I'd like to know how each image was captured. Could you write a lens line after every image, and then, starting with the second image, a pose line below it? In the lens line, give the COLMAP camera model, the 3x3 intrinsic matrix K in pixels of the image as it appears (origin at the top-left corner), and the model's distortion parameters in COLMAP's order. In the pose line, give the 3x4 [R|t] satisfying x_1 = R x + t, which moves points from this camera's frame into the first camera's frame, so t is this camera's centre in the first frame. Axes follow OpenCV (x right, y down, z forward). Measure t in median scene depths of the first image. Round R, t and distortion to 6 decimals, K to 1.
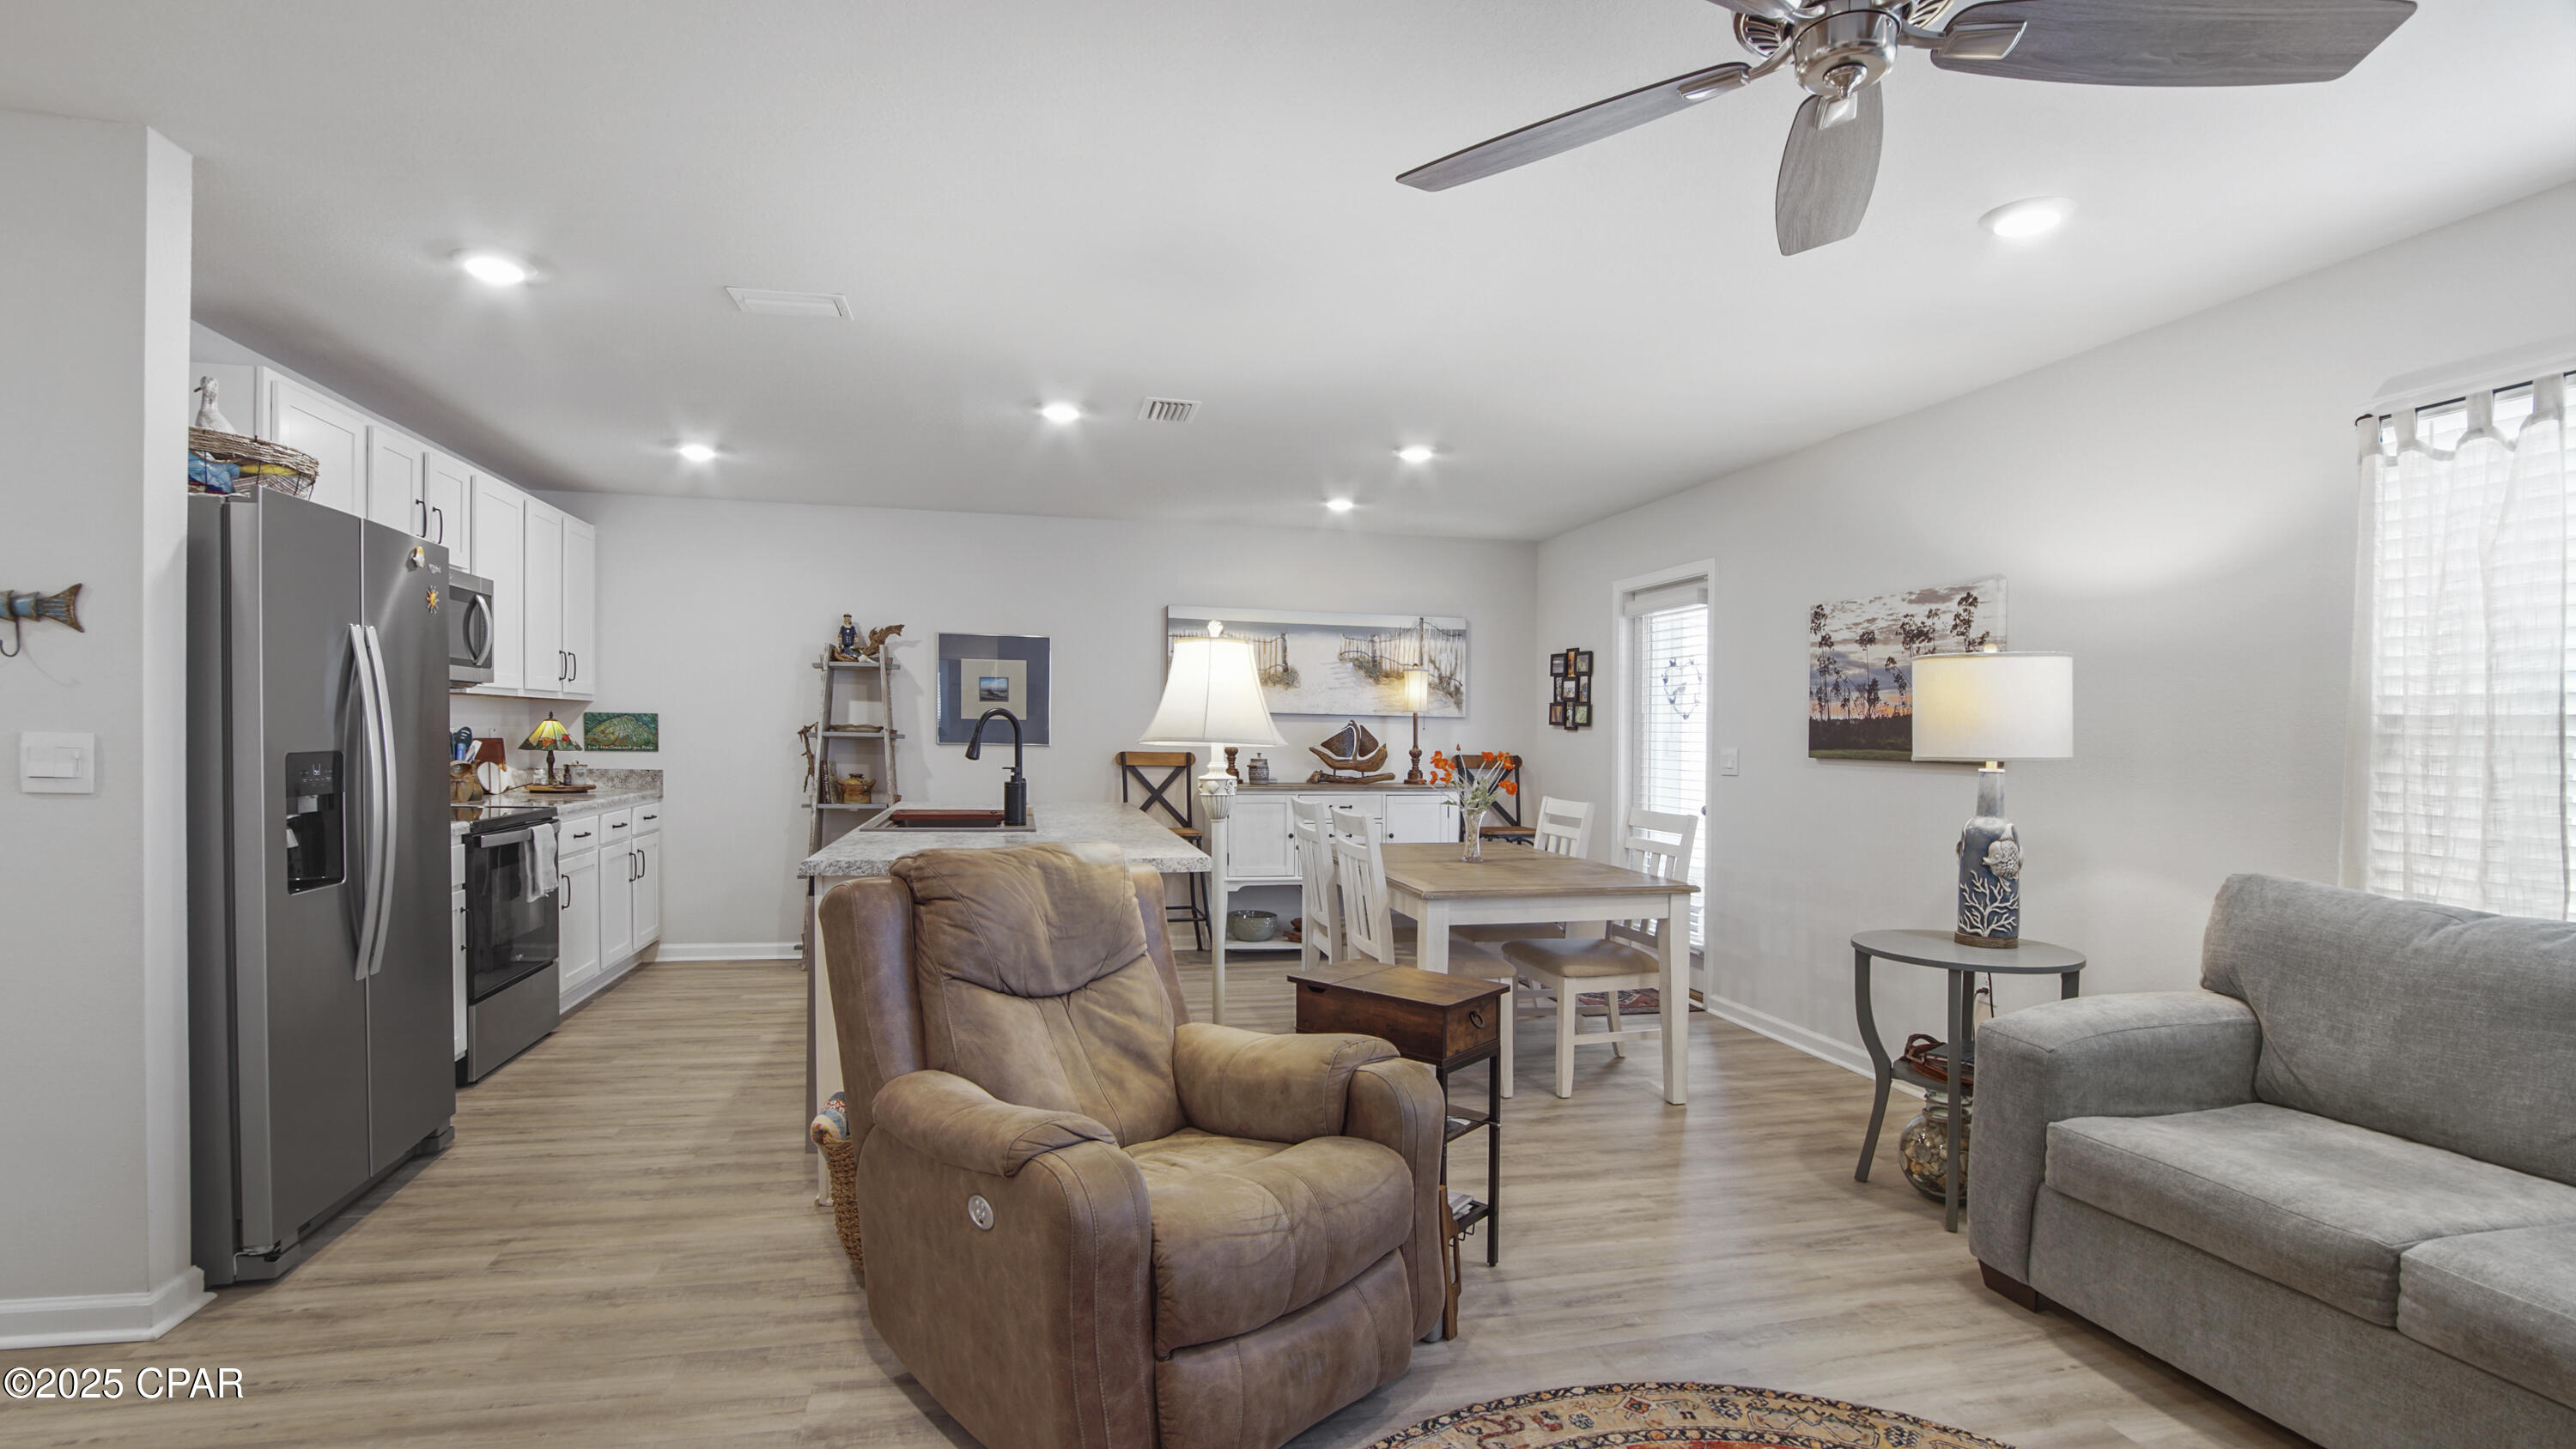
lens RADIAL K [[1080.6, 0, 1288.0], [0, 1080.6, 724.5], [0, 0, 1]] dist [-0.000830, 0.000010]
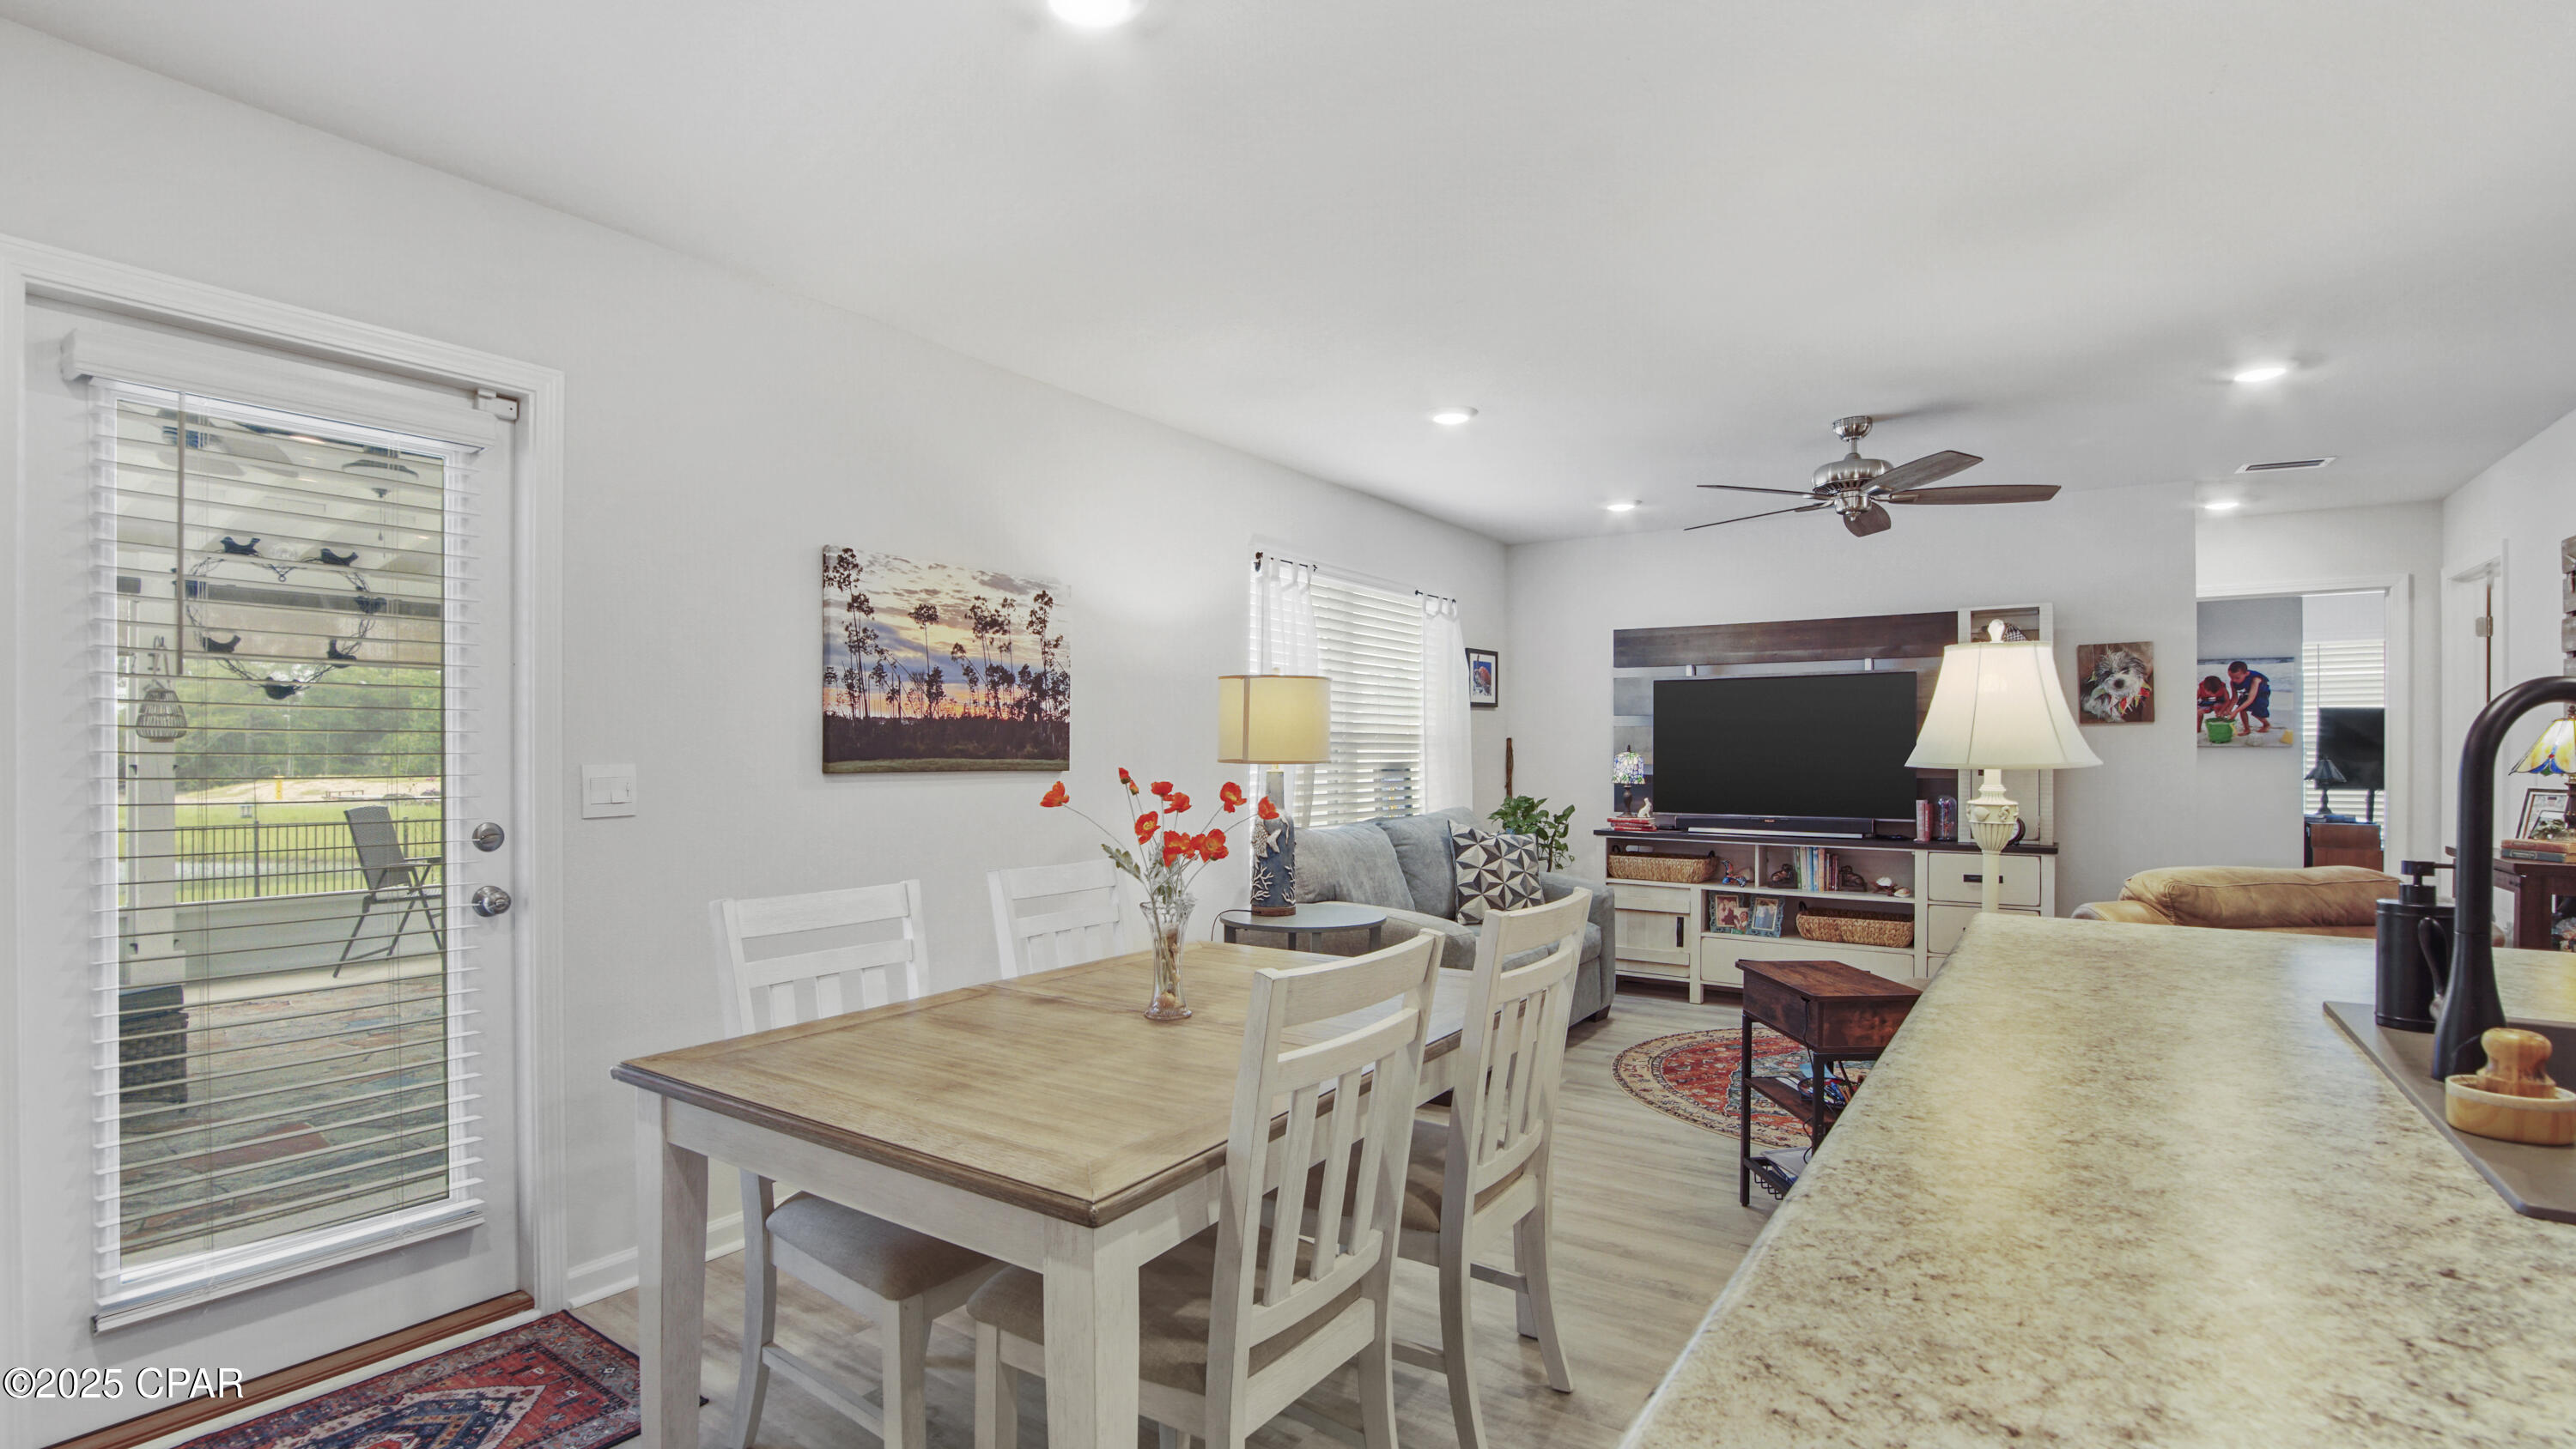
lens RADIAL K [[1158.7, 0, 1276.0], [0, 1158.7, 745.2], [0, 0, 1]] dist [-0.014733, 0.000396]
pose [[-0.650780, -0.014505, 0.759128, -0.248440], [-0.017651, 0.999836, 0.003973, 0.006051], [-0.759061, -0.010814, -0.650930, 1.317112]]
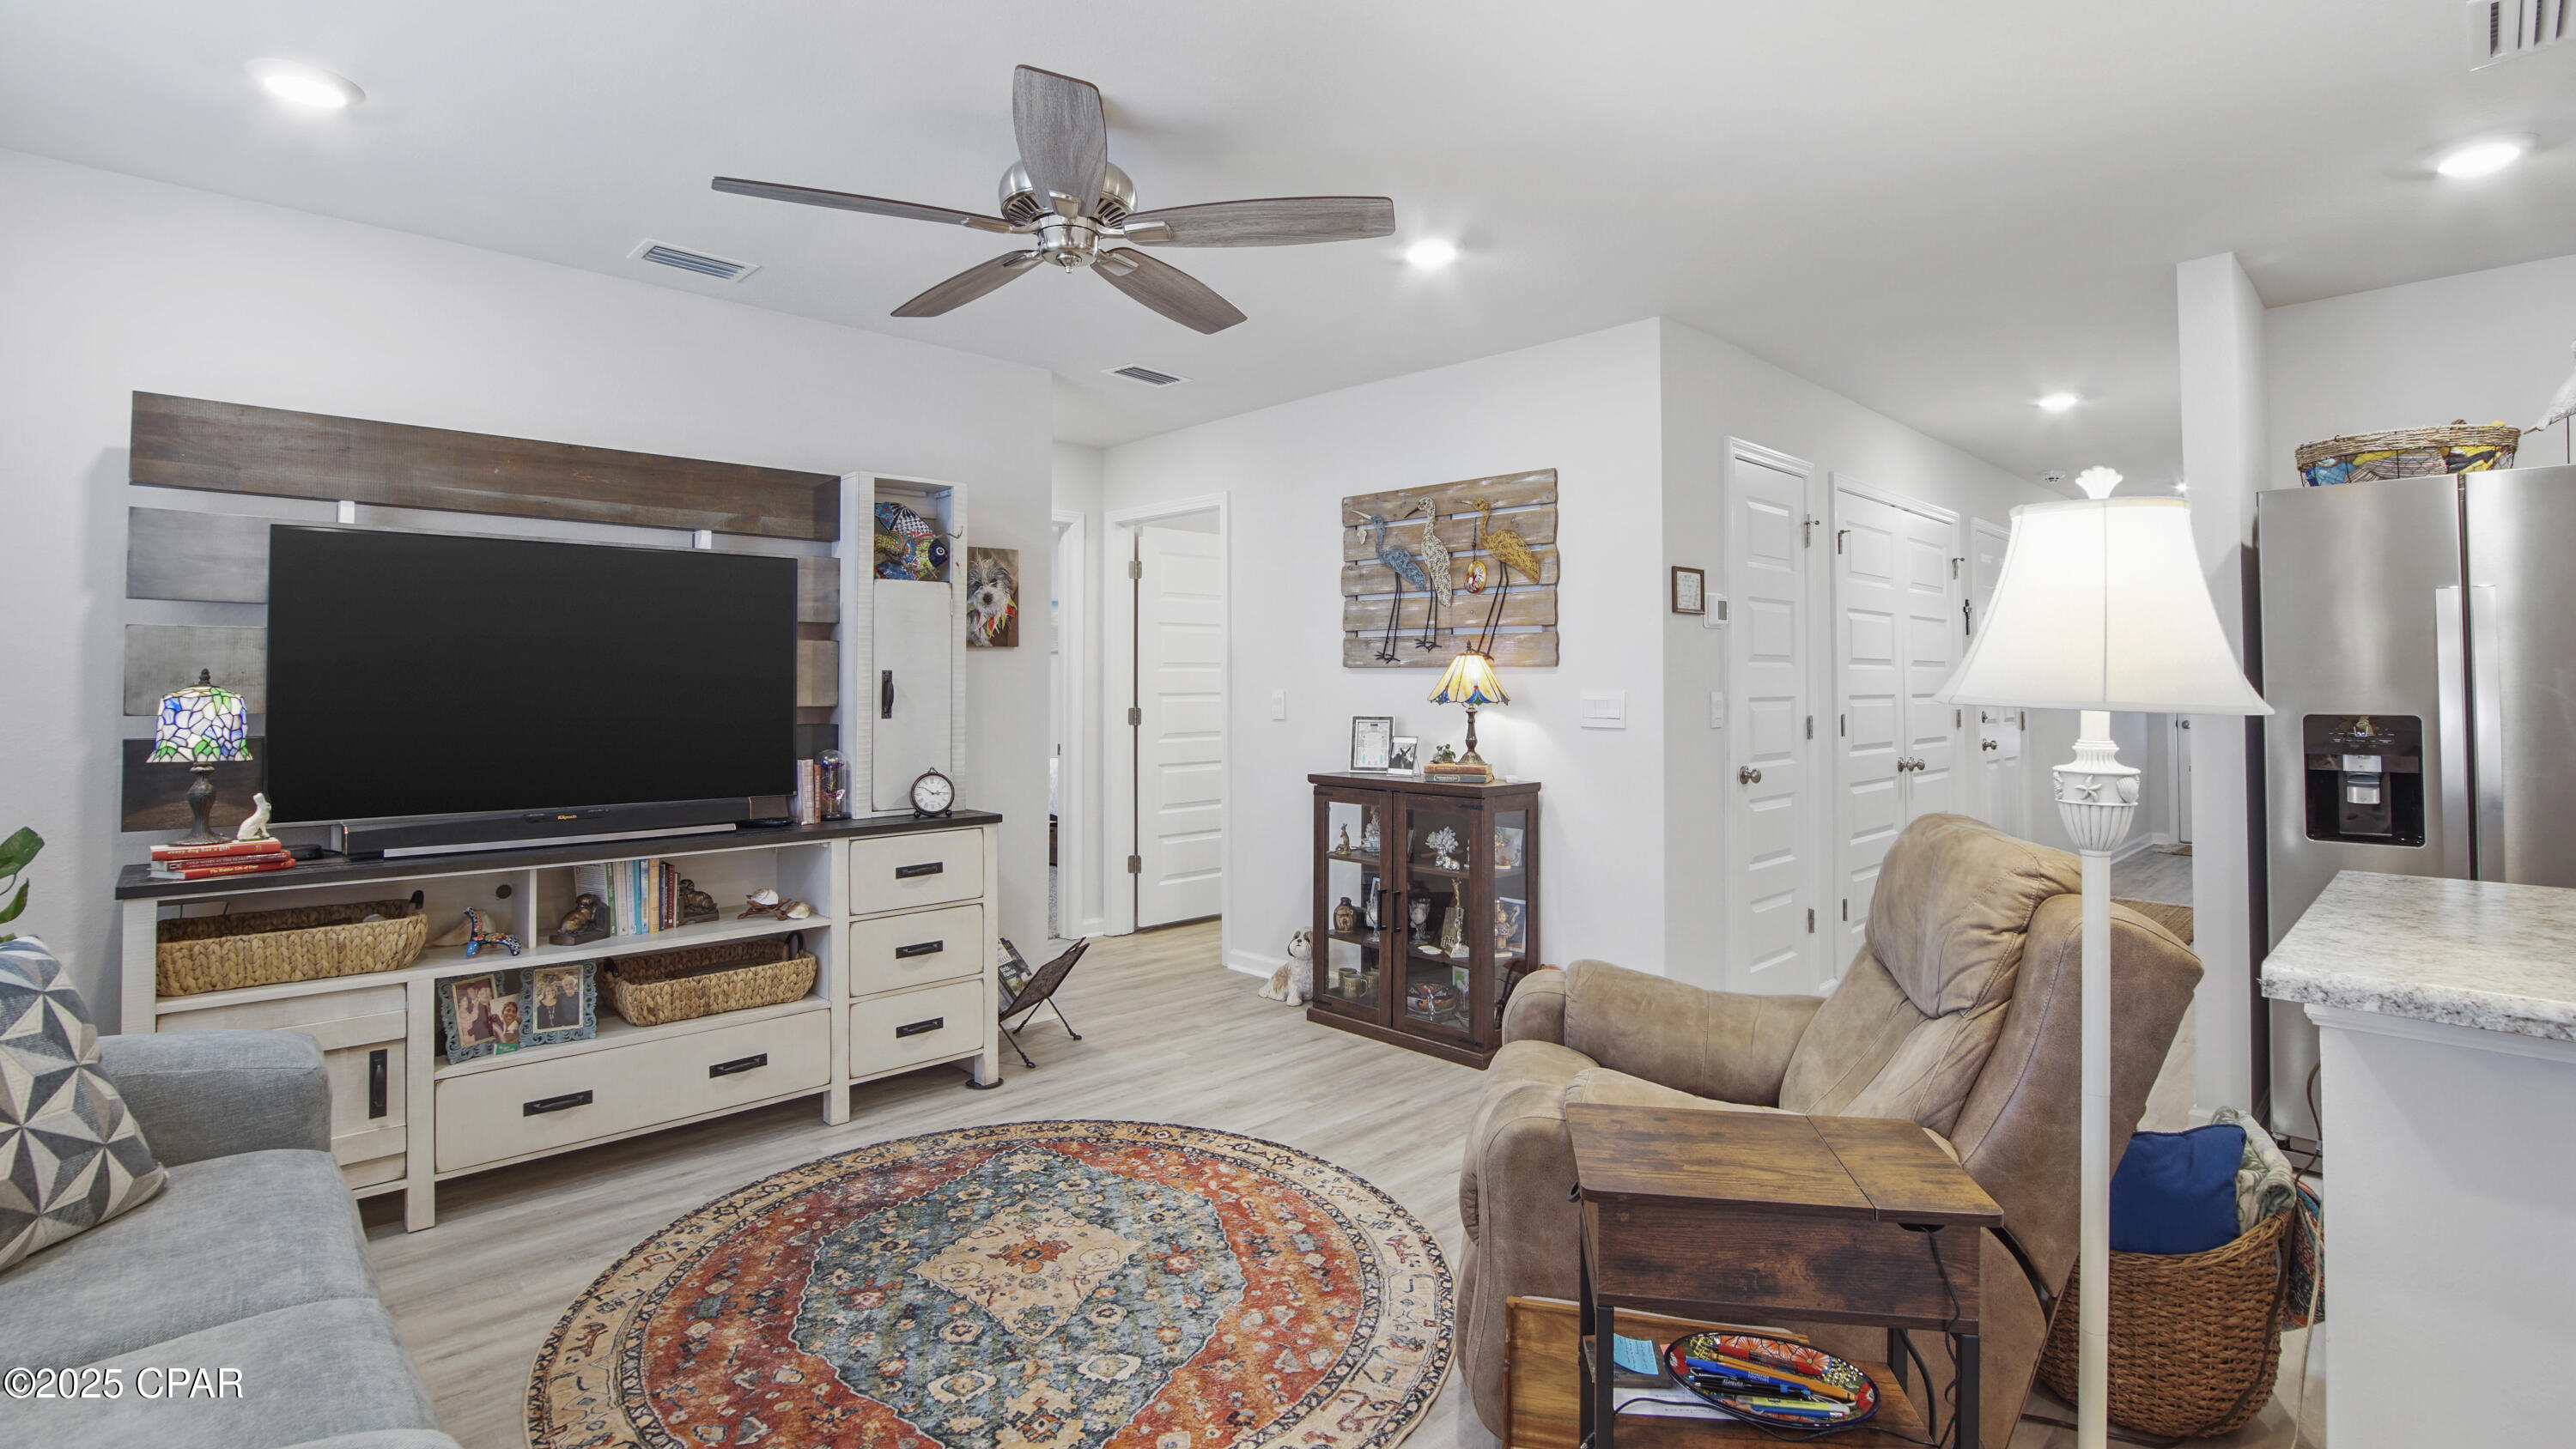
lens RADIAL K [[1183.4, 0, 1229.1], [0, 1183.4, 663.9], [0, 0, 1]] dist [-0.015620, -0.000035]
pose [[-0.889740, -0.023757, -0.455849, 0.350033], [-0.011072, 0.999474, -0.030479, 0.013114], [0.456333, -0.022071, -0.889535, 0.841755]]
